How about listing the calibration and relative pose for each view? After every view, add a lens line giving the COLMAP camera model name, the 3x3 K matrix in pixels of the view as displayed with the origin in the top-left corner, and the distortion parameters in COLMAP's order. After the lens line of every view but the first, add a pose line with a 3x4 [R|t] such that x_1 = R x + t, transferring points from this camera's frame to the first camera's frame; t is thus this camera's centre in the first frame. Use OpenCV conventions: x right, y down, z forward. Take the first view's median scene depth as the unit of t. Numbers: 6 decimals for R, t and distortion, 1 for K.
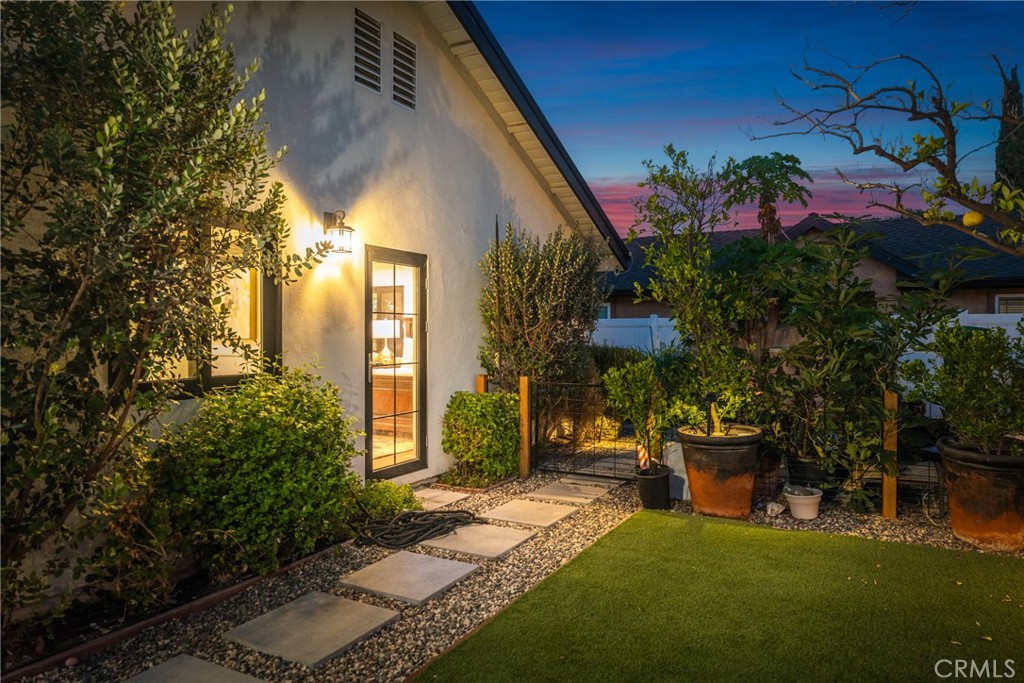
lens RADIAL K [[669.8, 0, 512.0], [0, 669.8, 341.5], [0, 0, 1]] dist [-0.004176, -0.002250]
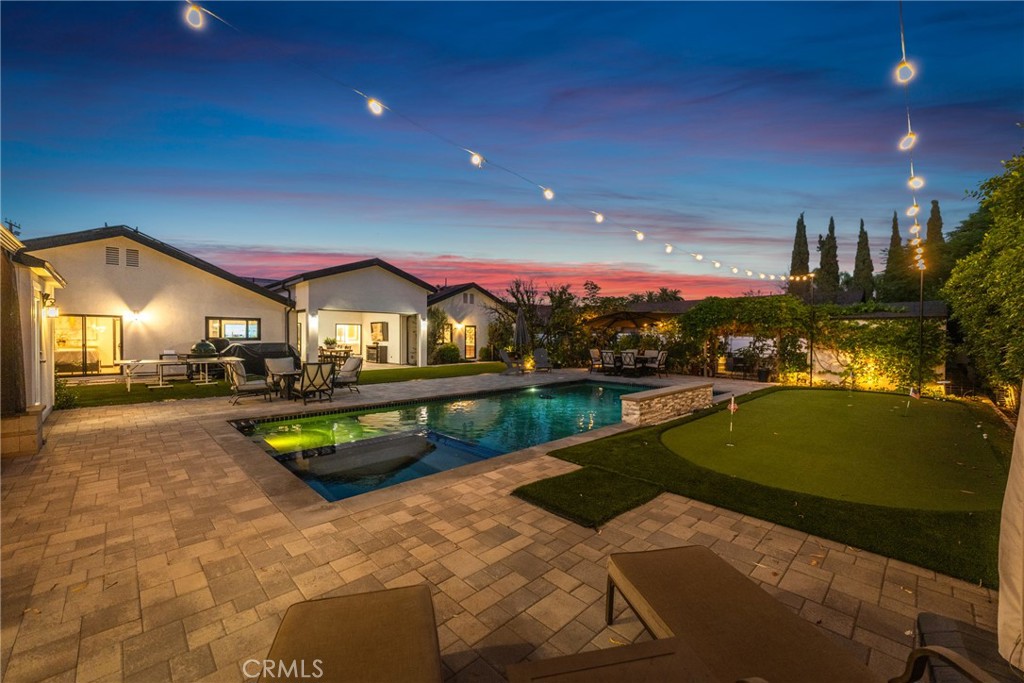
lens RADIAL K [[405.4, 0, 512.0], [0, 405.4, 341.5], [0, 0, 1]] dist [-0.000070, -0.000004]
pose [[0.958015, 0.006242, -0.286650, 1.494891], [-0.006913, 0.999975, -0.001330, 0.028632], [0.286634, 0.003255, 0.958035, -2.976208]]
